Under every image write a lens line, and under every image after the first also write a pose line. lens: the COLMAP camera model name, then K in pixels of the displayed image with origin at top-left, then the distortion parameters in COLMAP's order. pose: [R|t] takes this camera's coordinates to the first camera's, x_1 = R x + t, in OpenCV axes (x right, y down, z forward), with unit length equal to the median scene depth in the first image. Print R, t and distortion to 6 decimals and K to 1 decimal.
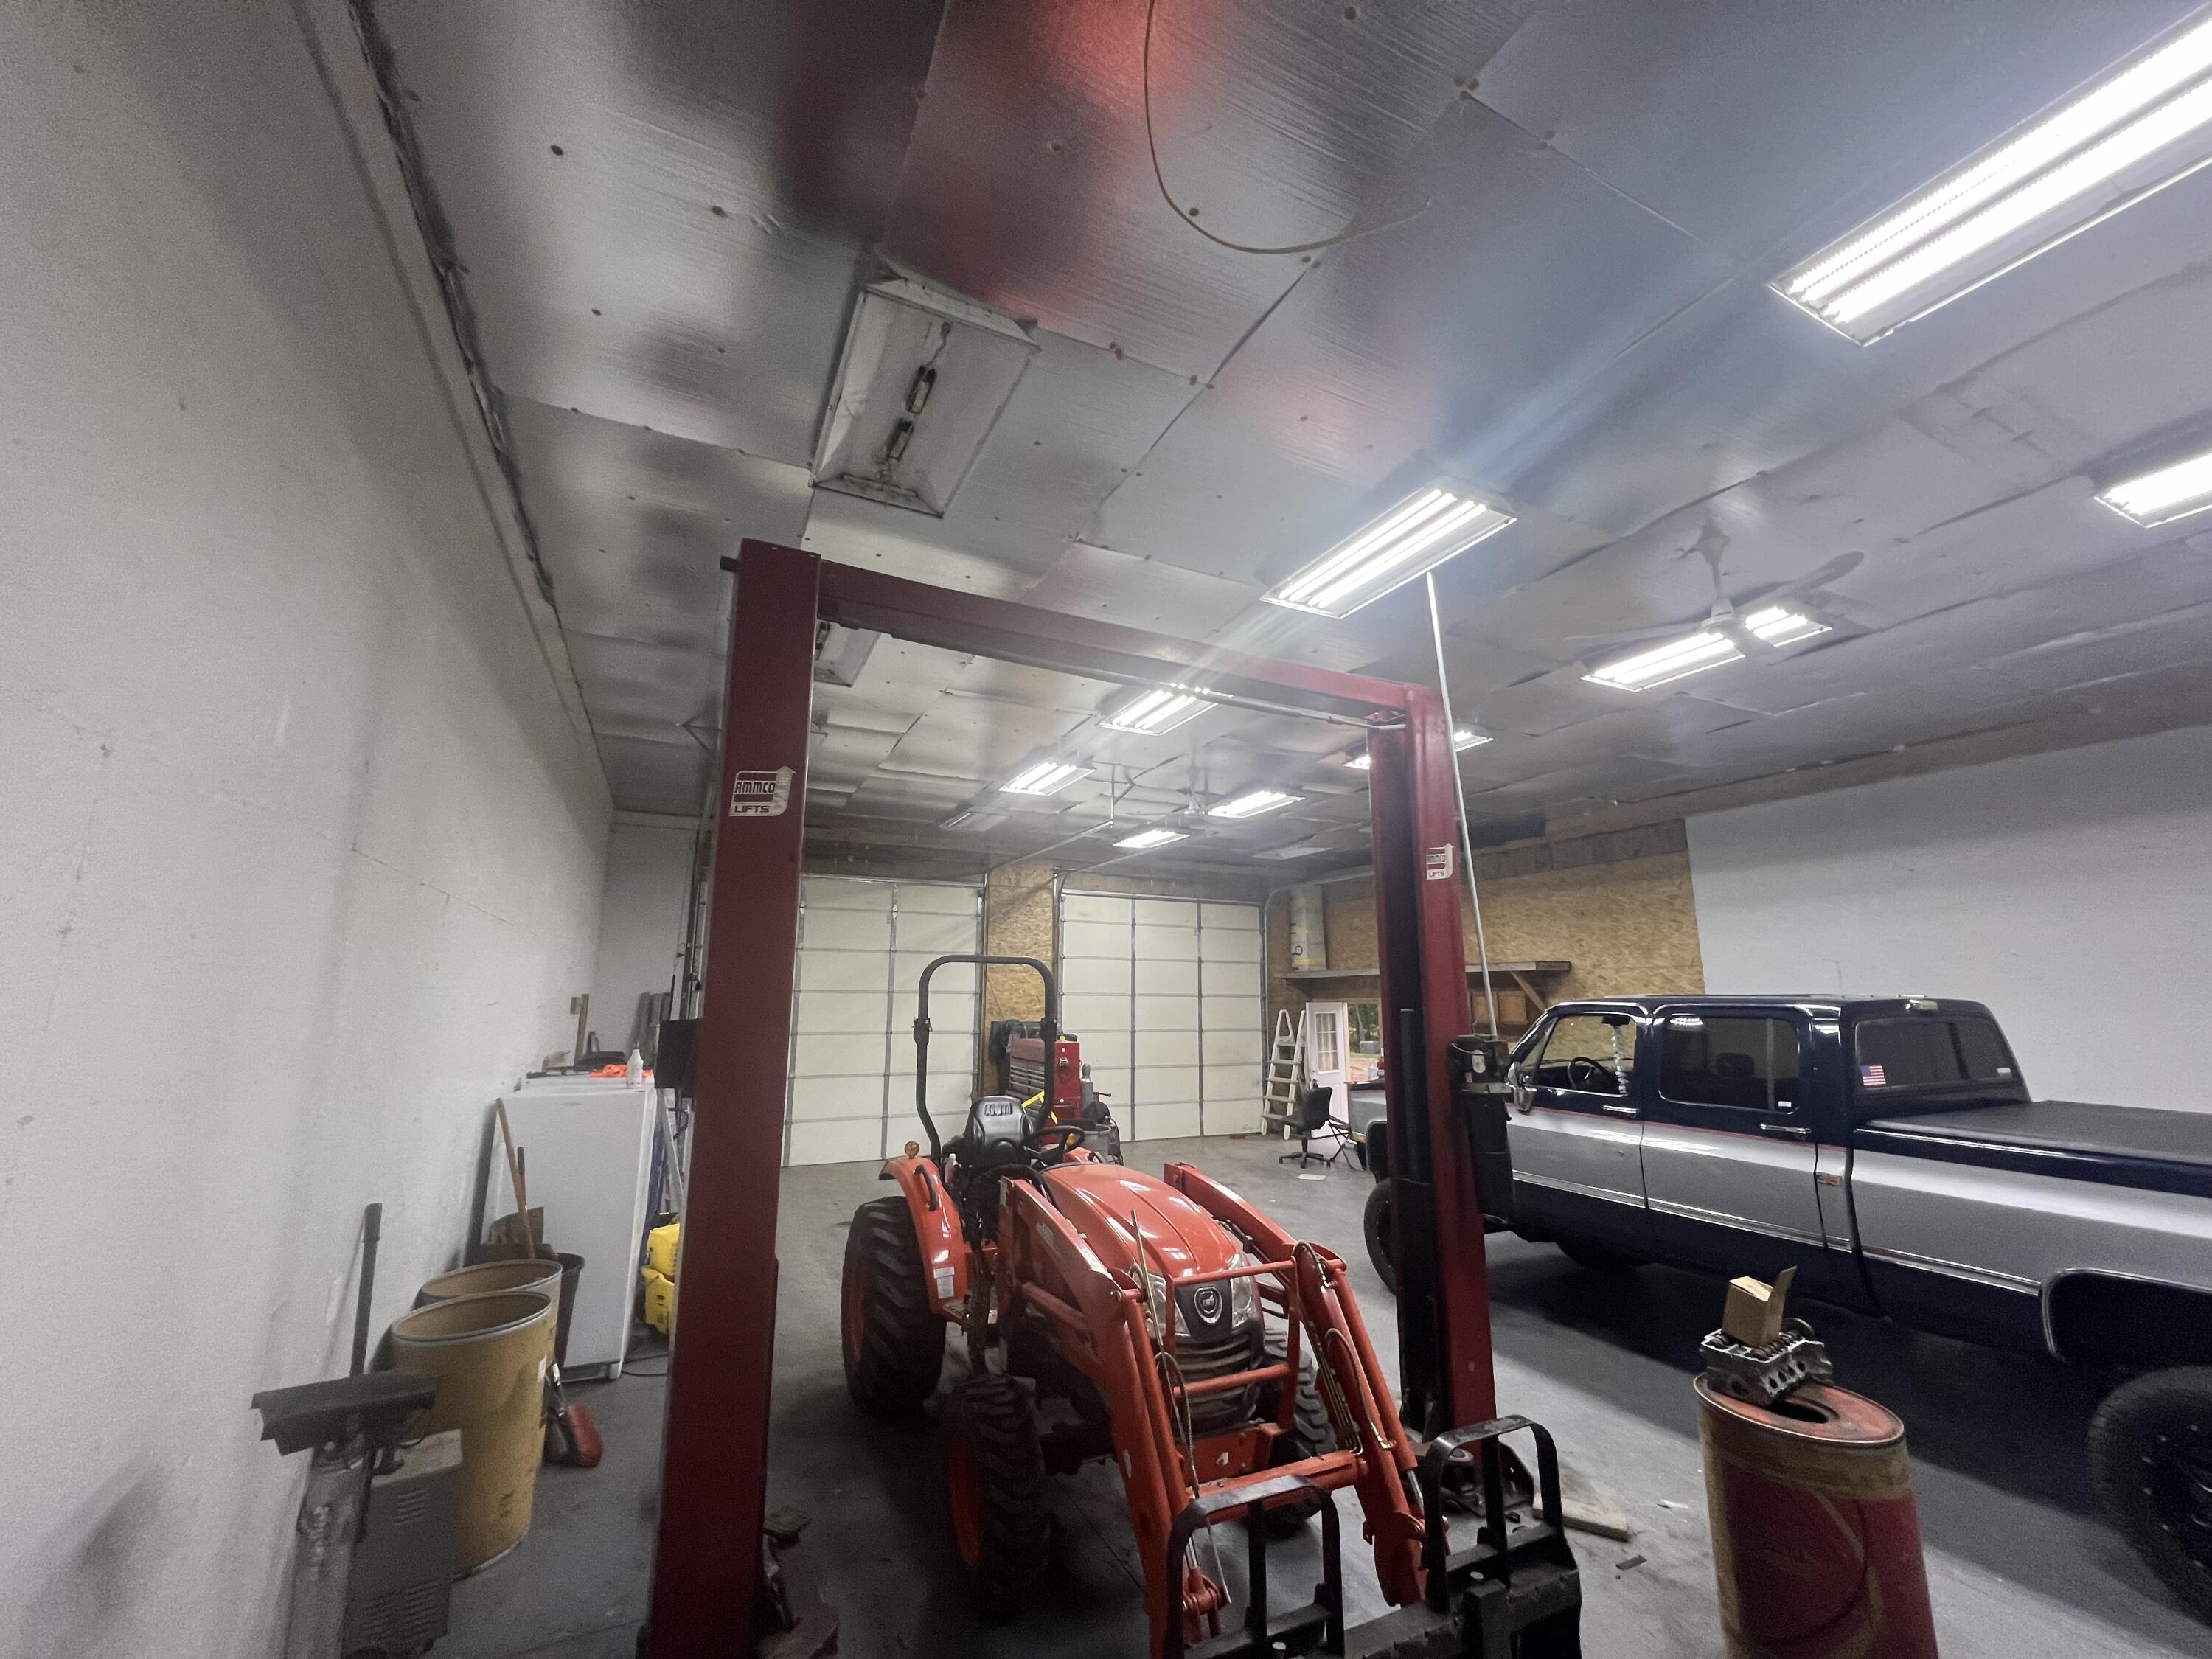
lens RADIAL K [[885.1, 0, 1107.6], [0, 885.1, 826.9], [0, 0, 1]] dist [0.001786, -0.000117]
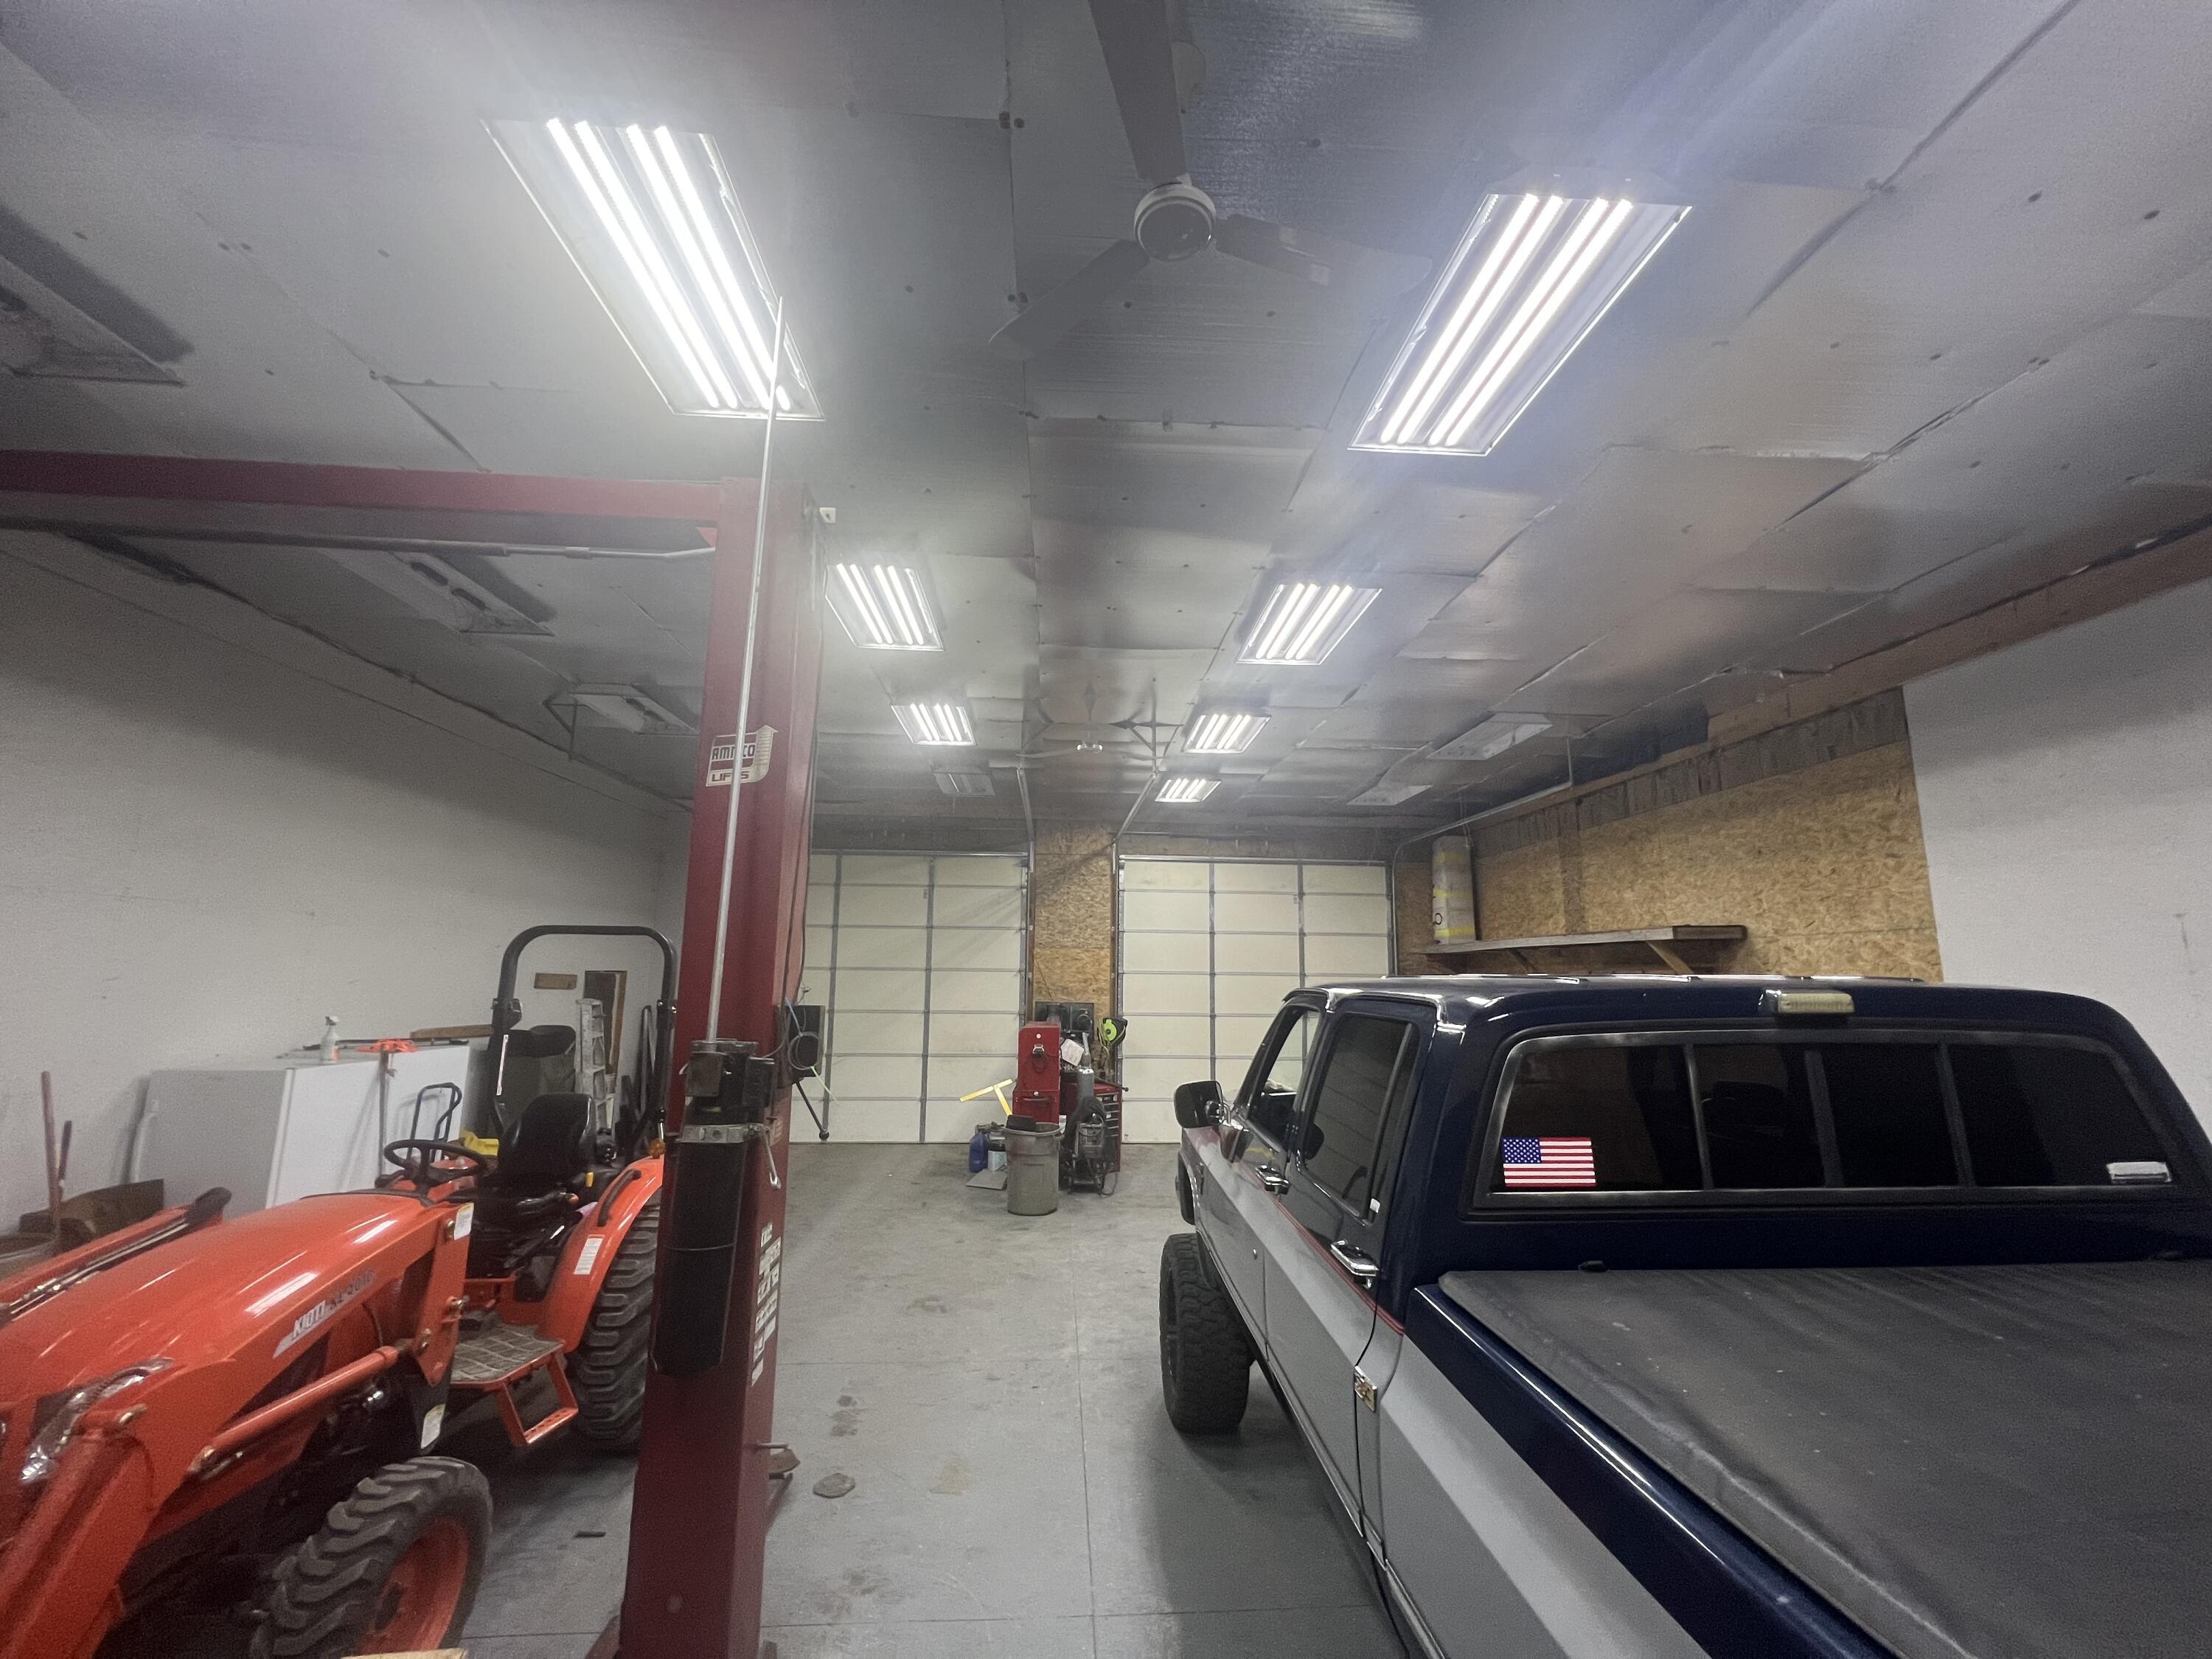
lens RADIAL K [[885.1, 0, 1096.4], [0, 885.1, 824.0], [0, 0, 1]] dist [0.001786, -0.000117]
pose [[0.925427, -0.059832, -0.374172, 0.313954], [0.067542, 0.997688, 0.007513, 0.037289], [0.372858, -0.032225, 0.927329, 0.199260]]
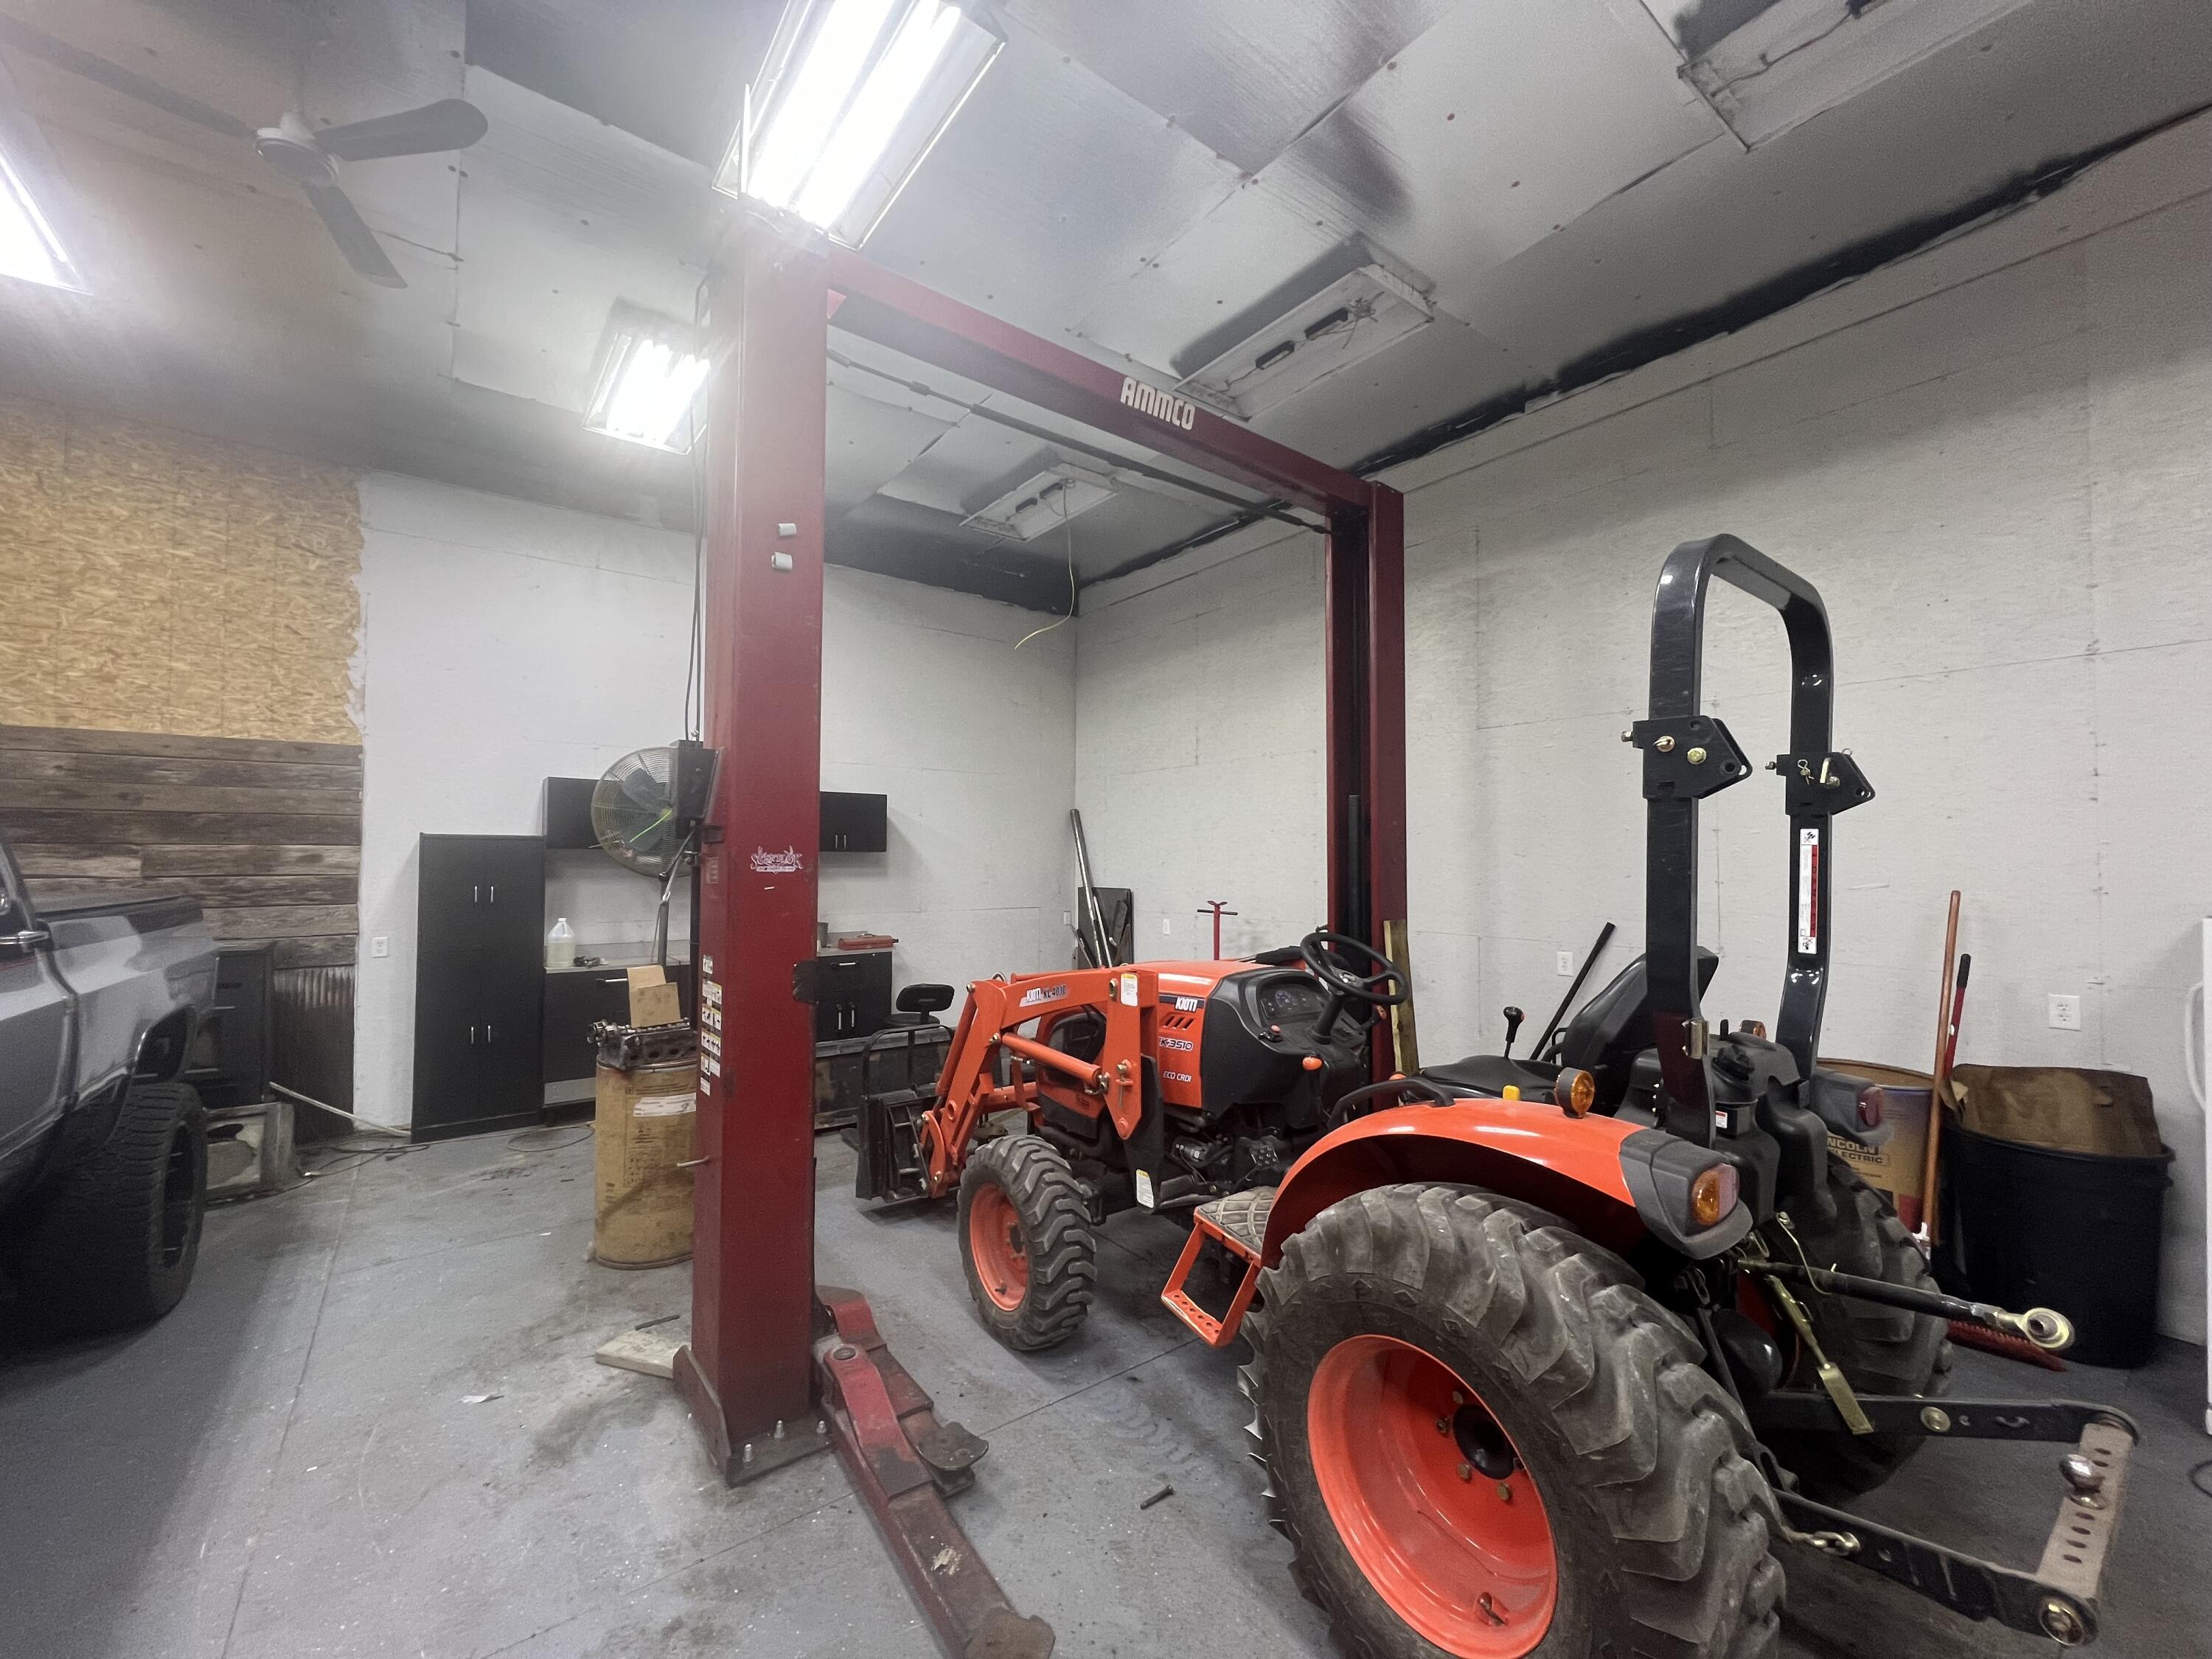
lens RADIAL K [[885.1, 0, 1103.3], [0, 885.1, 837.1], [0, 0, 1]] dist [0.001786, -0.000117]
pose [[-0.979398, -0.015666, -0.201331, 0.088110], [0.029093, 0.975640, -0.217442, 0.159710], [0.199833, -0.218819, -0.955084, 0.632642]]
